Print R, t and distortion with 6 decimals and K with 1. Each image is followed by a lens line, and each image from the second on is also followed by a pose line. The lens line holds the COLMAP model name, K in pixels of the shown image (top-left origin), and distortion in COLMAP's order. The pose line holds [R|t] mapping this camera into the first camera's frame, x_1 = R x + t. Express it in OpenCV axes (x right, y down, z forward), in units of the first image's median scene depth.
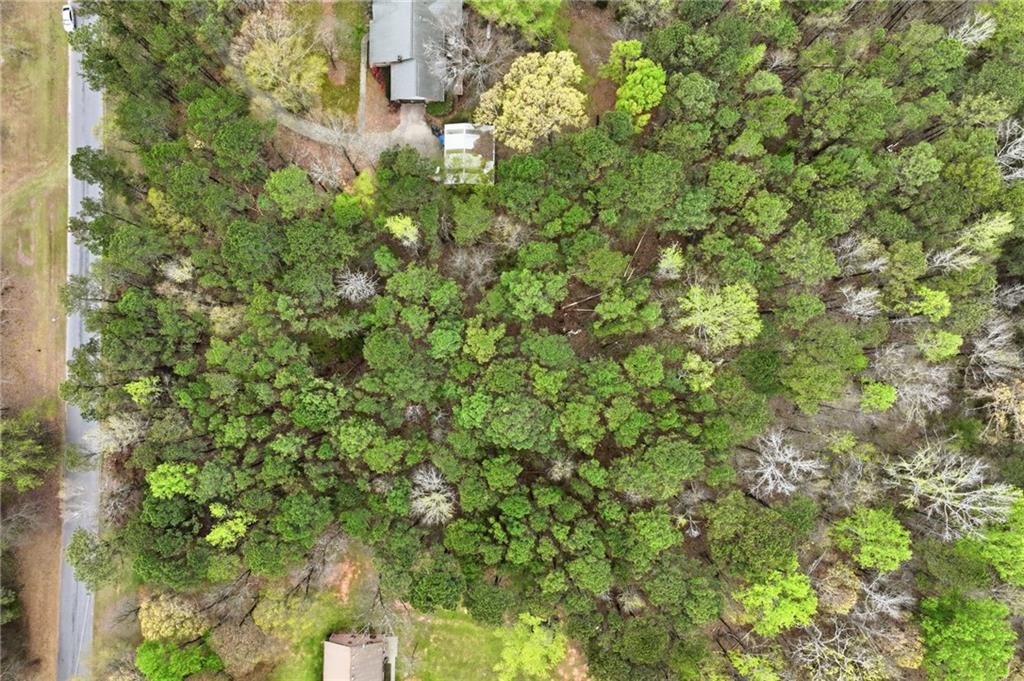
lens RADIAL K [[761.6, 0, 511.5], [0, 761.6, 339.6], [0, 0, 1]] dist [0.004767, 0.009388]
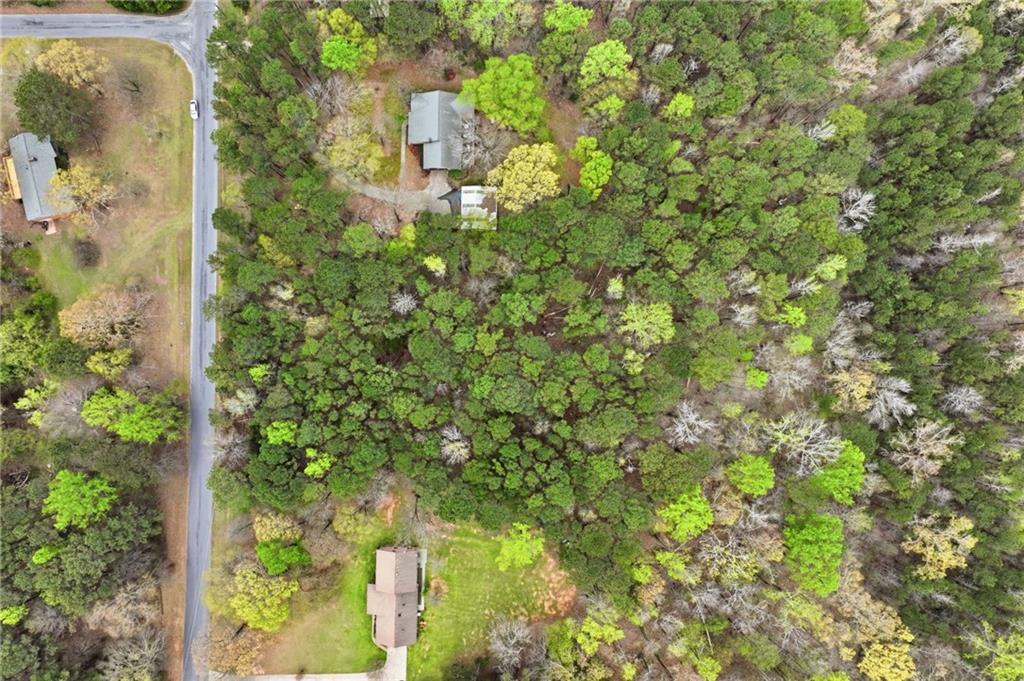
lens RADIAL K [[761.6, 0, 513.0], [0, 761.6, 340.8], [0, 0, 1]] dist [0.004767, 0.009388]
pose [[0.999992, 0.003441, 0.002119, 0.006464], [-0.003459, 0.999958, 0.008520, -0.010006], [-0.002090, -0.008527, 0.999961, -0.483682]]
